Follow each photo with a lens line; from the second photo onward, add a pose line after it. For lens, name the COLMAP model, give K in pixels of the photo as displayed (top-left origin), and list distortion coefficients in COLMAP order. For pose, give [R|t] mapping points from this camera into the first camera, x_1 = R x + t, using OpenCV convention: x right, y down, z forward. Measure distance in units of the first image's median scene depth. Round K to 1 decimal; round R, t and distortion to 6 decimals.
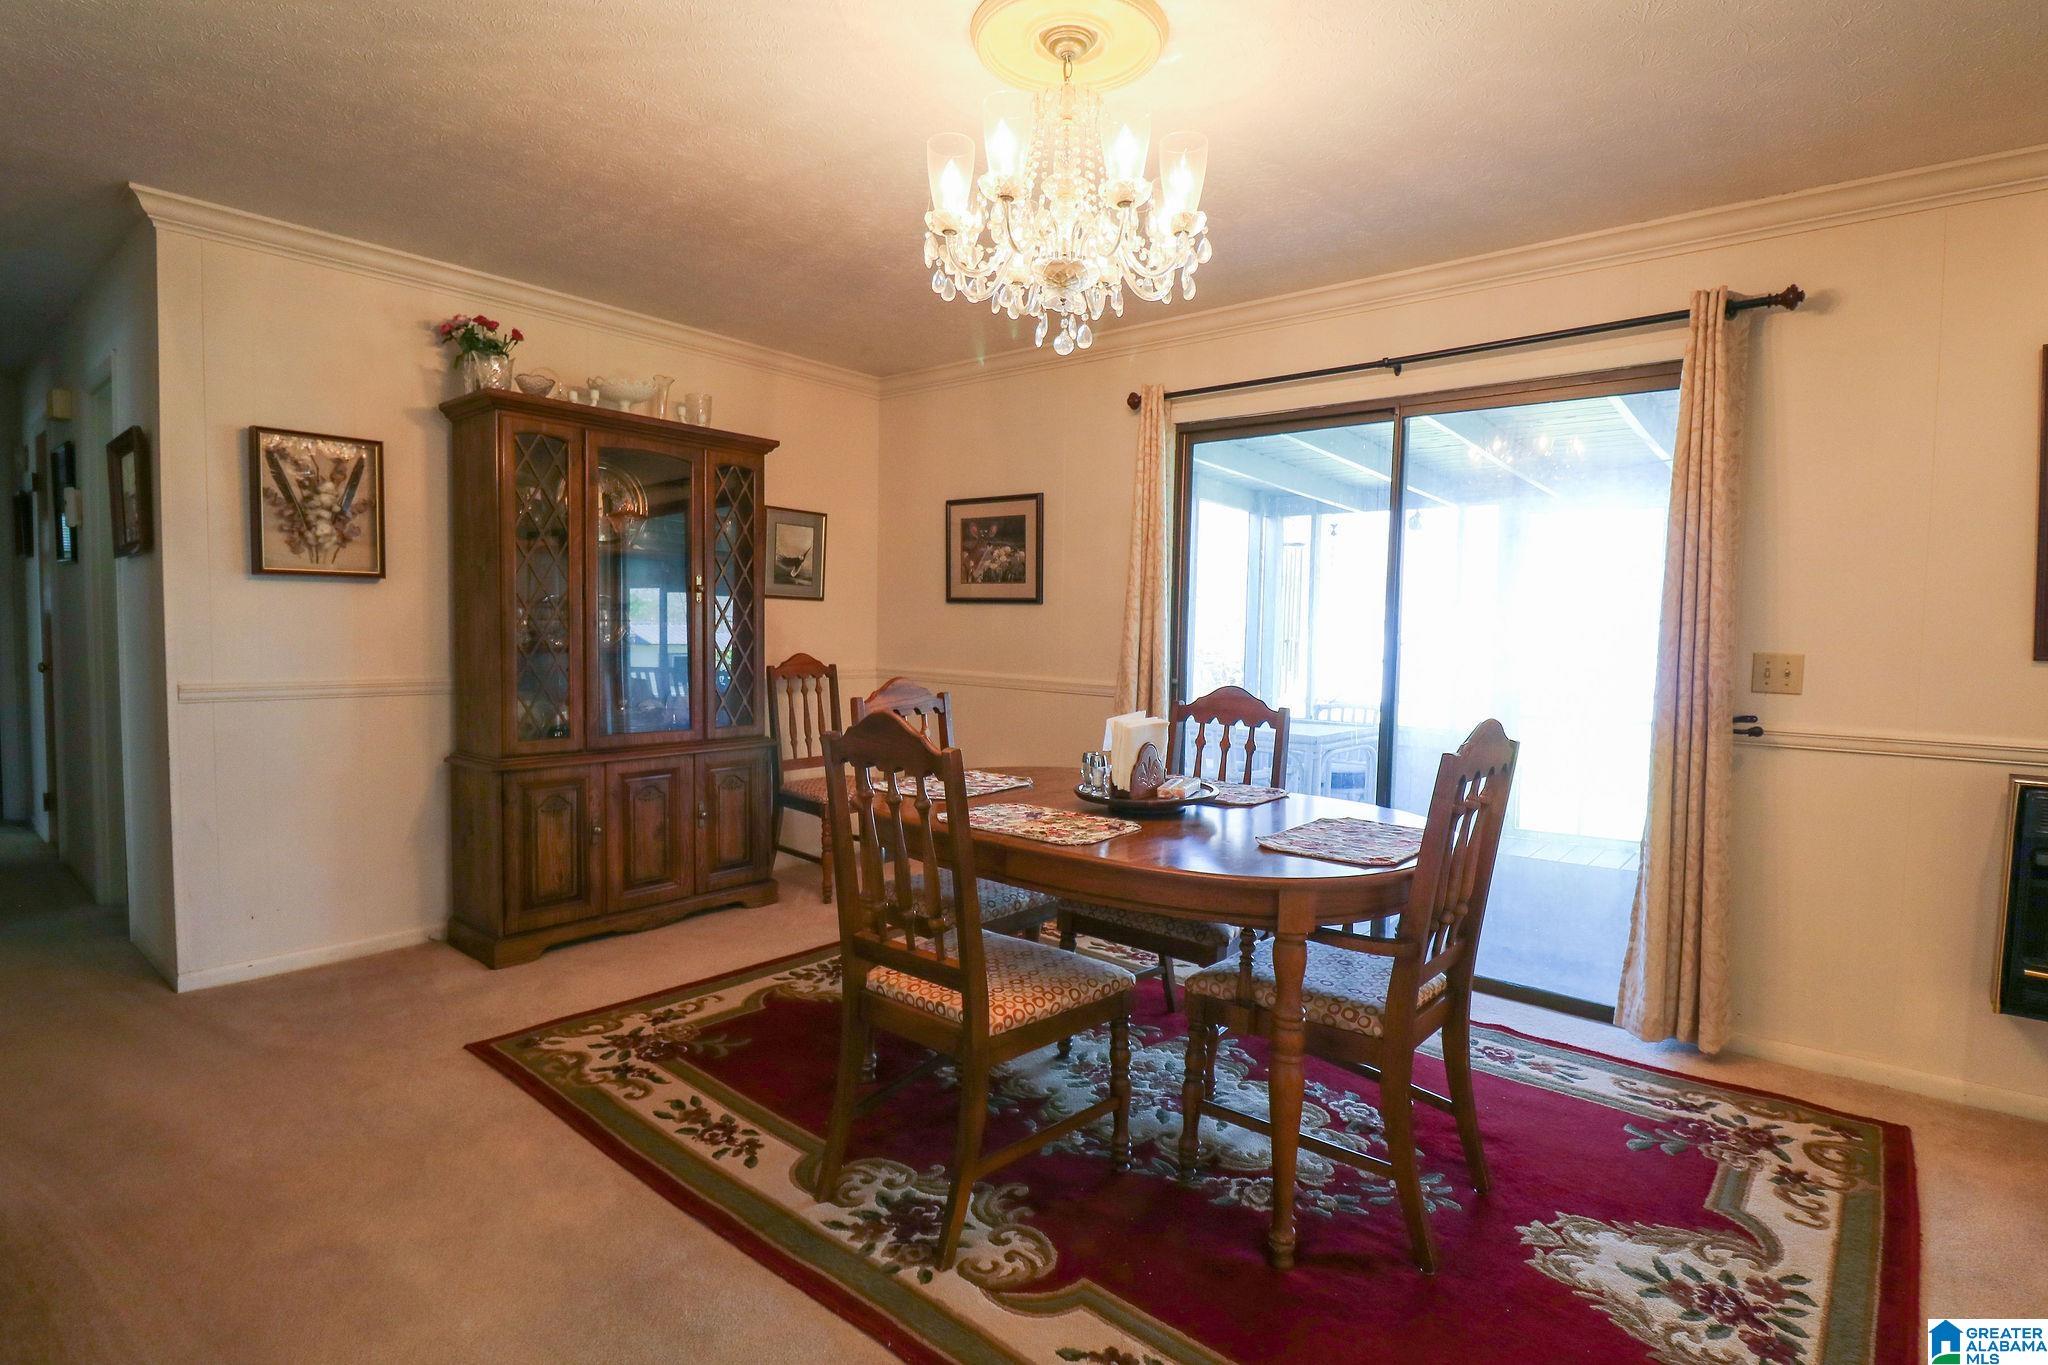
lens RADIAL K [[1015.1, 0, 1024.0], [0, 1015.1, 682.5], [0, 0, 1]] dist [-0.000587, -0.000181]
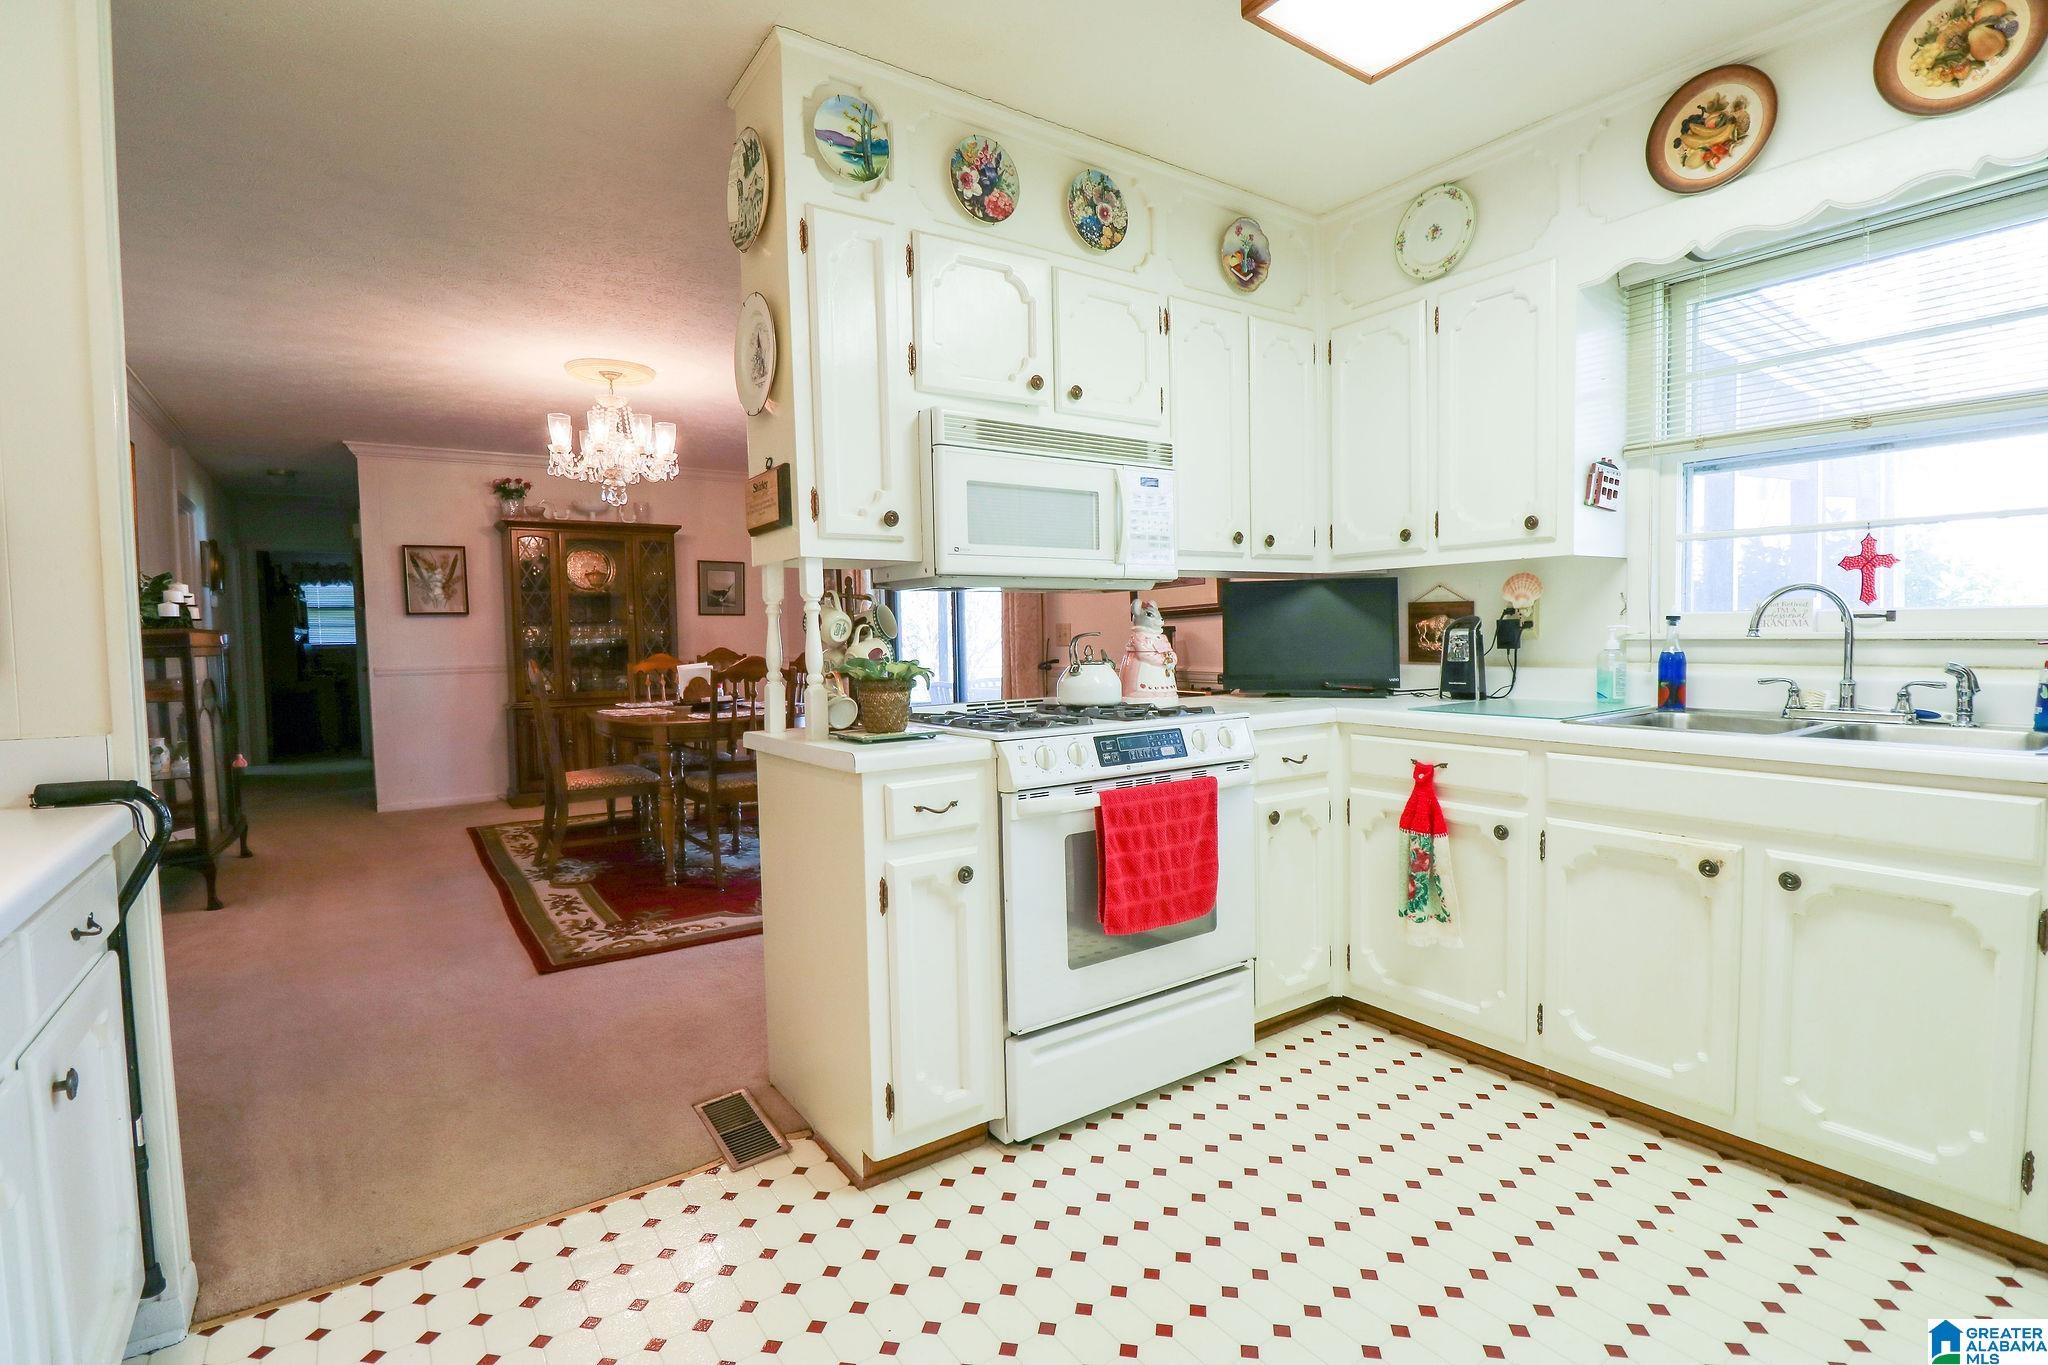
lens RADIAL K [[948.3, 0, 1018.8], [0, 948.3, 686.5], [0, 0, 1]] dist [0.000234, 0.000190]
pose [[0.961899, -0.026595, -0.272108, 0.890988], [0.025754, 0.999646, -0.006663, 0.077622], [0.272189, -0.000599, 0.962244, -0.488206]]
